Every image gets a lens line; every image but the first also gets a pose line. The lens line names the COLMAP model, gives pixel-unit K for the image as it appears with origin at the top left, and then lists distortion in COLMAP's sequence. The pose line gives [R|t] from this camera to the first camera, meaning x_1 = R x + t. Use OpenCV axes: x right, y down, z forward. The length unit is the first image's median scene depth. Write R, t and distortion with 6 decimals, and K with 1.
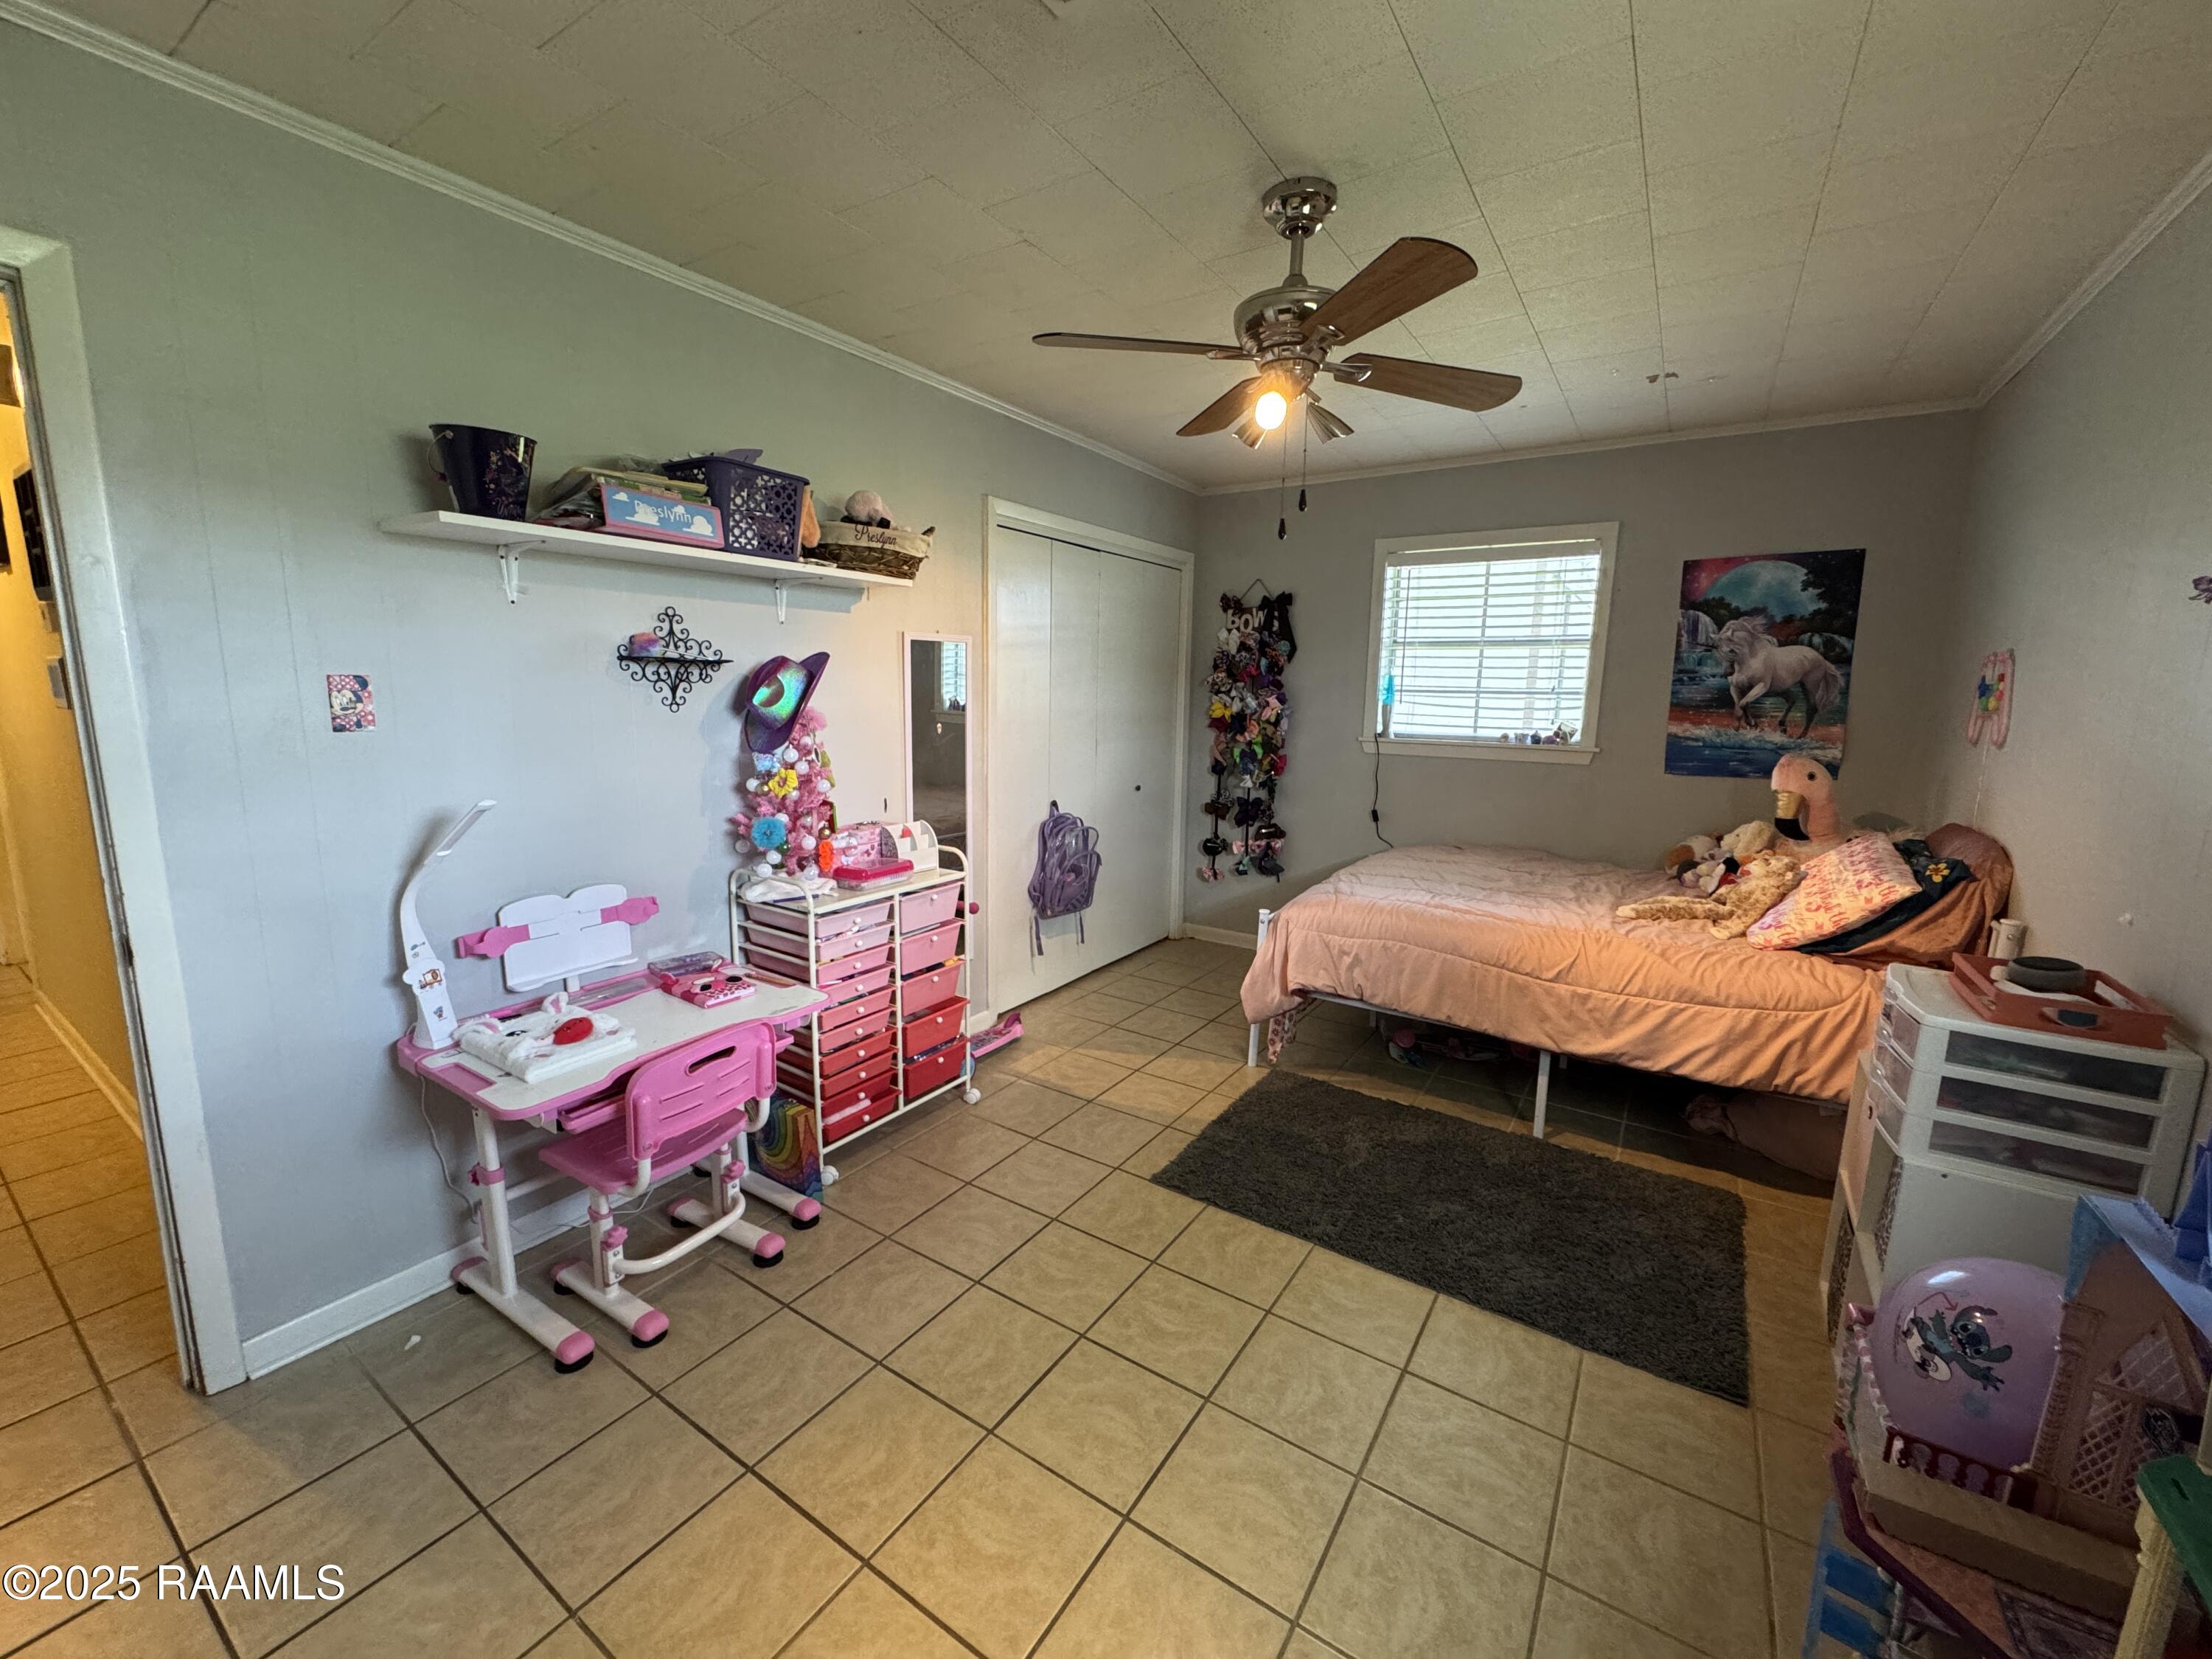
lens RADIAL K [[888.1, 0, 1106.6], [0, 888.1, 823.3], [0, 0, 1]] dist [-0.002181, 0.000066]
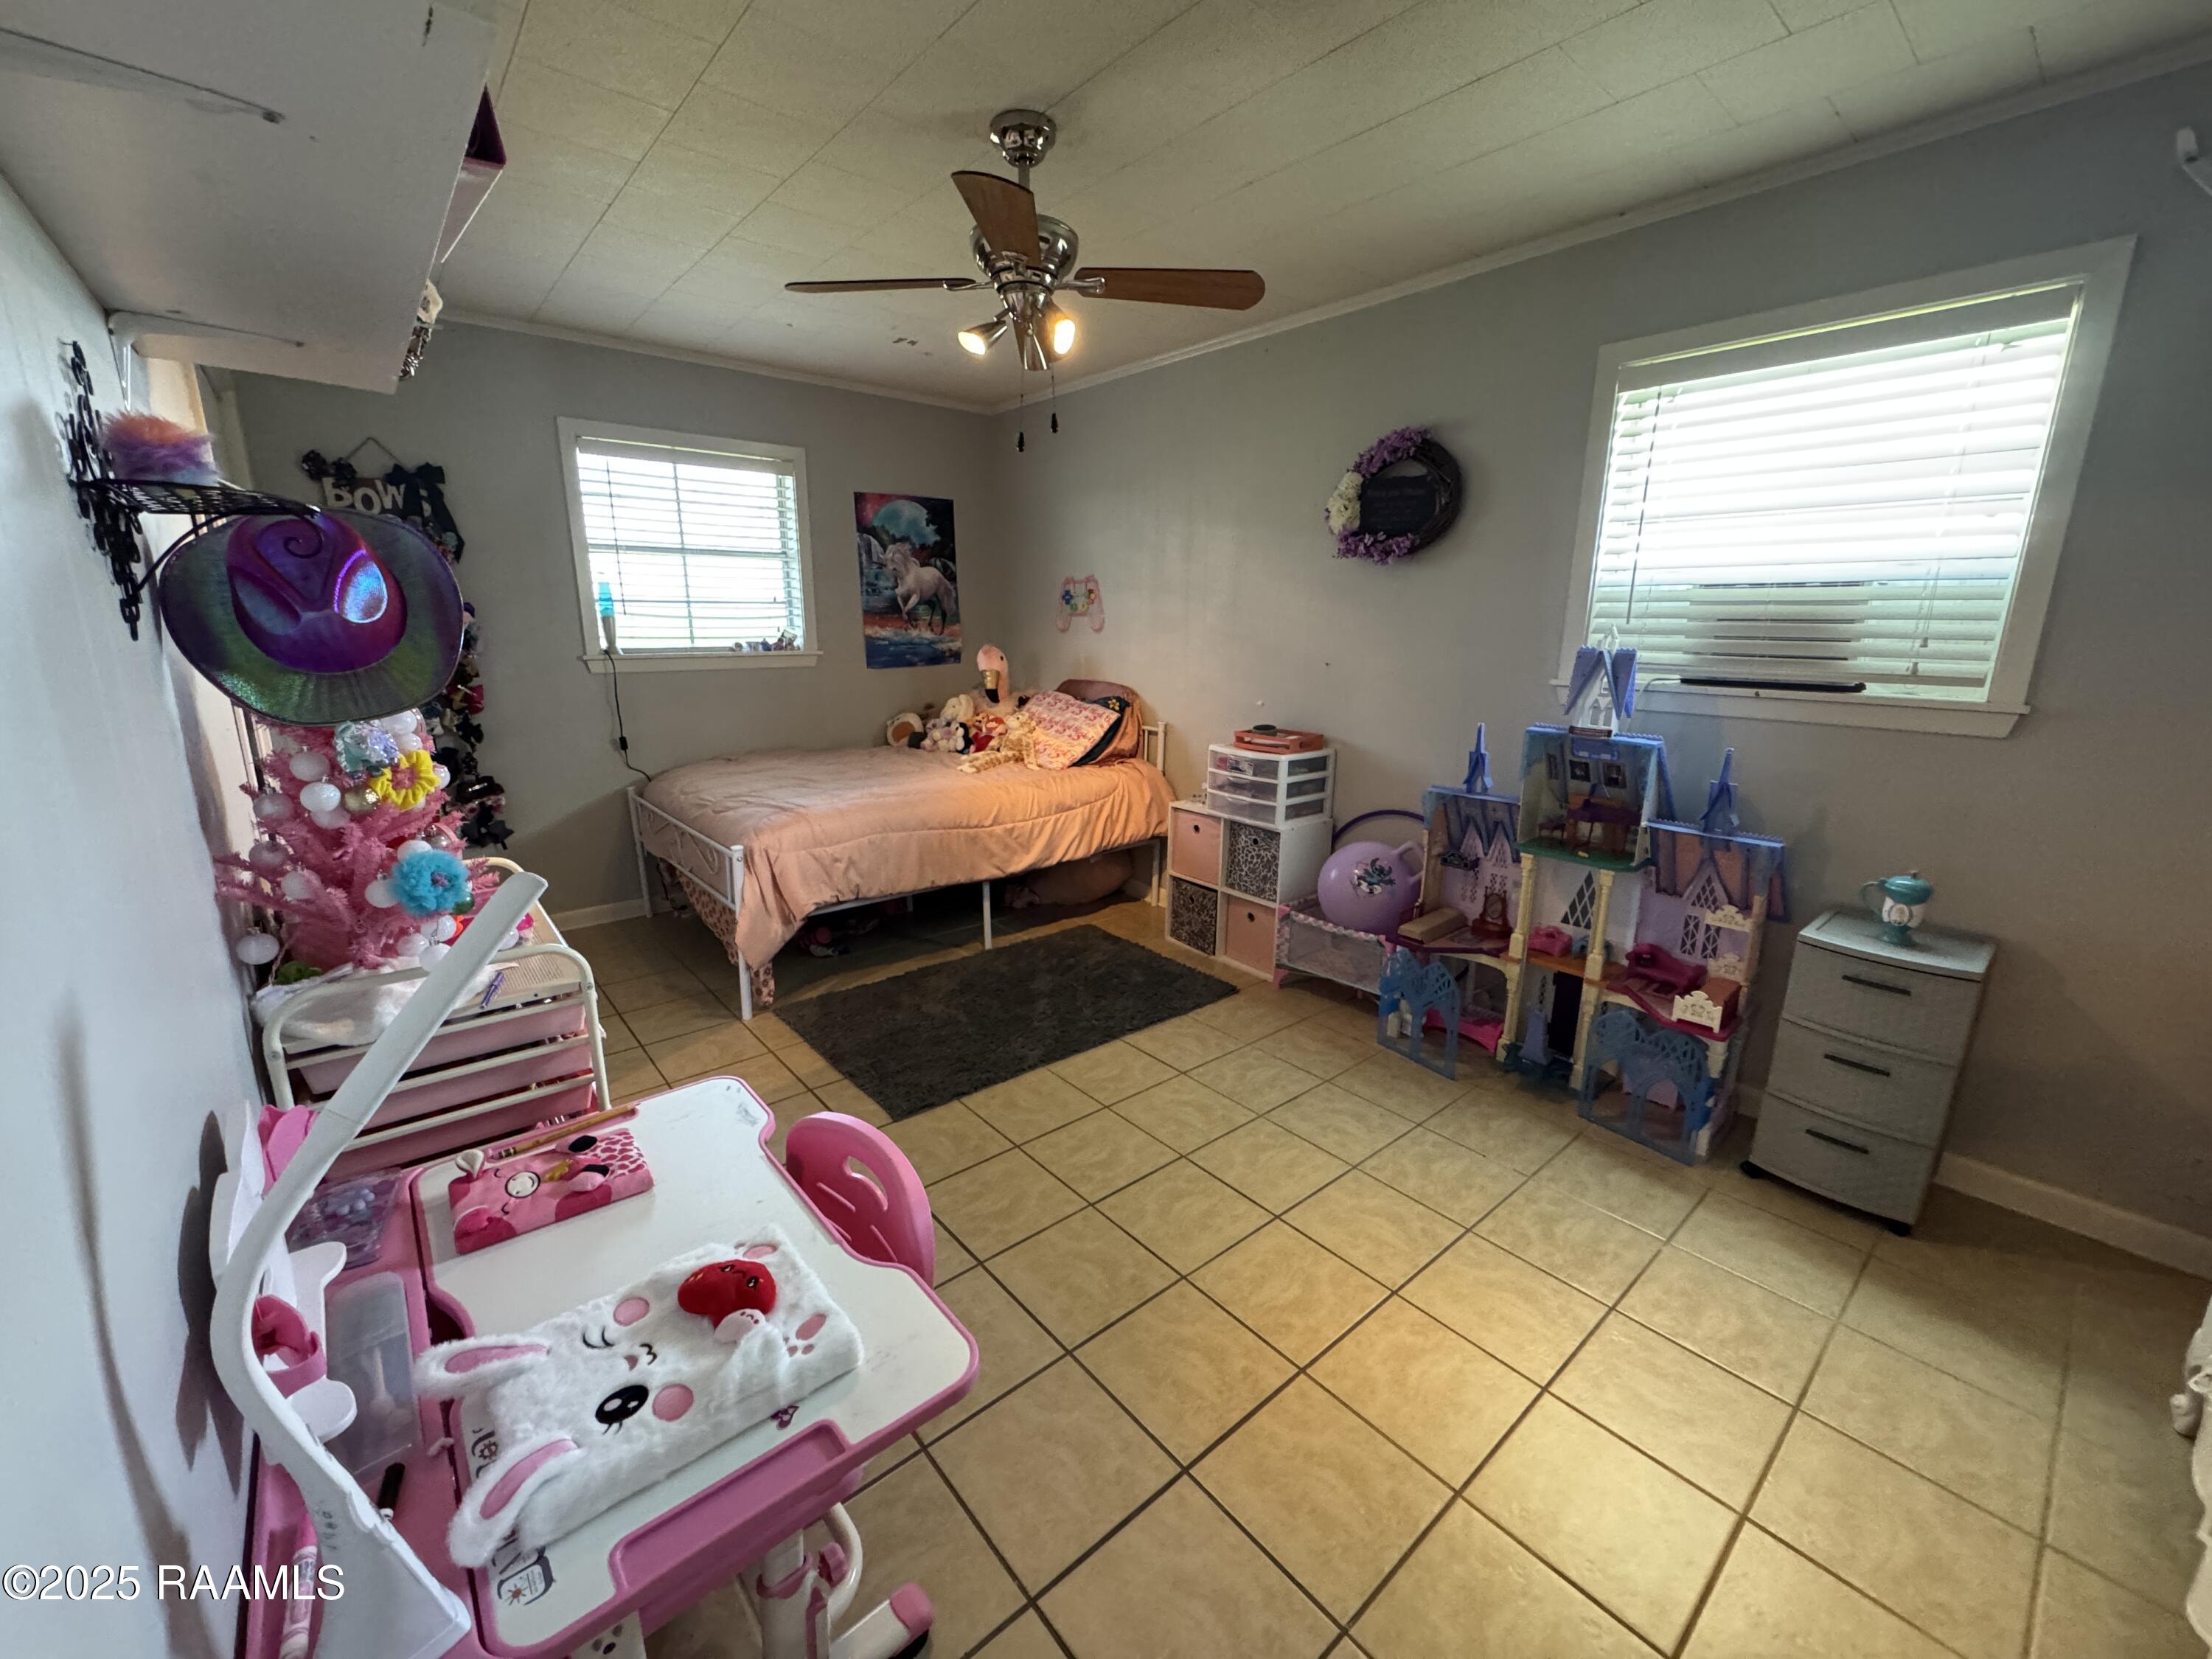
lens RADIAL K [[888.1, 0, 1106.6], [0, 888.1, 823.3], [0, 0, 1]] dist [-0.002181, 0.000066]
pose [[0.275227, -0.231117, 0.933186, -0.534194], [0.145179, 0.969534, 0.197301, -0.046676], [-0.950354, 0.081177, 0.300395, 0.361481]]
